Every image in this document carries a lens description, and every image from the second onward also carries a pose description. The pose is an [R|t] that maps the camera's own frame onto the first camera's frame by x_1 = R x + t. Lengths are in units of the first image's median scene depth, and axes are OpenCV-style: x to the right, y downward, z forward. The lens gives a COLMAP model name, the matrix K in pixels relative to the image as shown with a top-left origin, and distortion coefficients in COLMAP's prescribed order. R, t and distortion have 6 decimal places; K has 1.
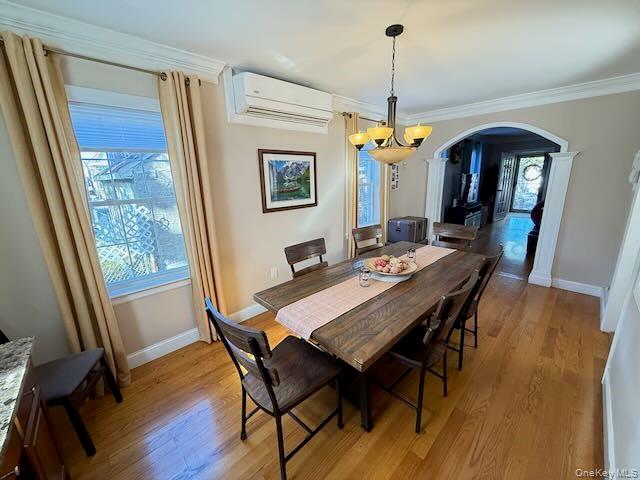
lens RADIAL K [[256.5, 0, 320.0], [0, 256.5, 240.0], [0, 0, 1]] dist [-0.001601, -0.000154]
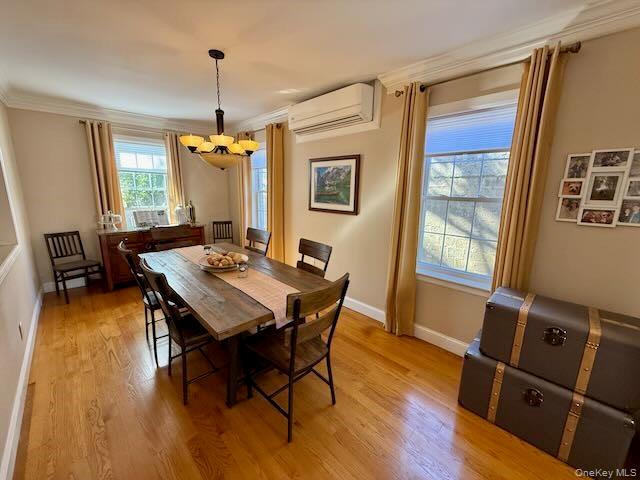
lens RADIAL K [[256.5, 0, 320.0], [0, 256.5, 240.0], [0, 0, 1]] dist [-0.001601, -0.000154]
pose [[0.014513, 0.229381, -0.973229, 0.941023], [-0.254287, 0.942176, 0.218270, -0.233823], [0.967020, 0.244312, 0.072002, 0.920896]]
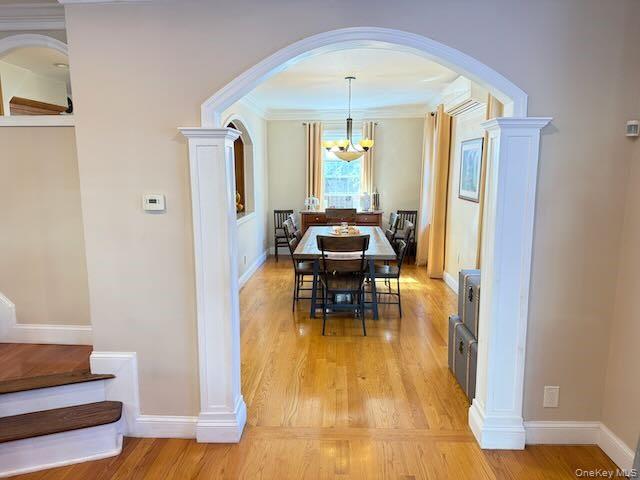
lens RADIAL K [[446.4, 0, 320.0], [0, 446.4, 240.0], [0, 0, 1]] dist [0.116474, -0.146412]
pose [[-0.720202, 0.142111, -0.679053, 1.443012], [-0.140426, 0.928674, 0.343287, -0.484009], [0.679404, 0.342592, -0.648877, 1.774063]]
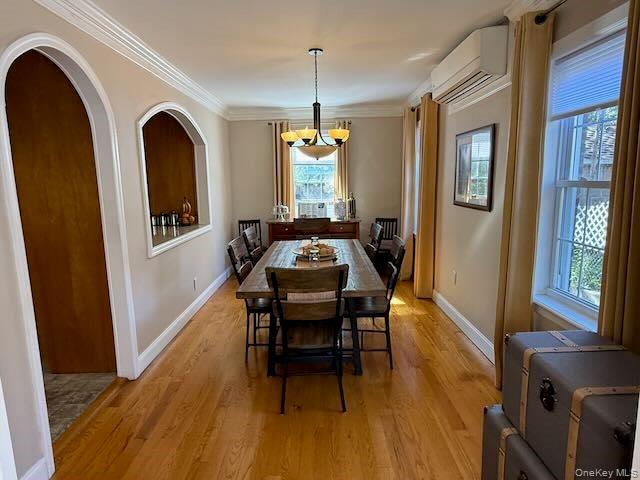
lens RADIAL K [[386.0, 0, 320.0], [0, 386.0, 240.0], [0, 0, 1]] dist [0.018703, 0.001164]
pose [[-0.684277, 0.158405, -0.711809, 1.005083], [-0.135277, 0.931604, 0.337363, -0.354793], [0.716564, 0.327142, -0.616047, 1.422196]]
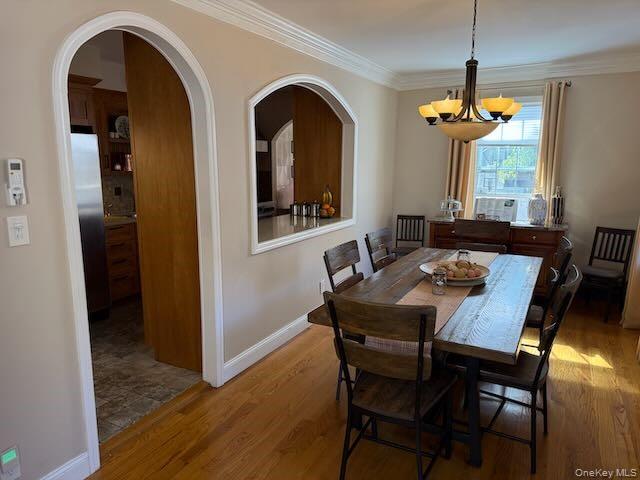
lens RADIAL K [[446.4, 0, 320.0], [0, 446.4, 240.0], [0, 0, 1]] dist [0.116474, -0.146412]
pose [[-0.948471, 0.083976, -0.305533, 0.757549], [-0.048509, 0.914393, 0.401910, -0.367502], [0.313128, 0.396021, -0.863202, 1.431902]]
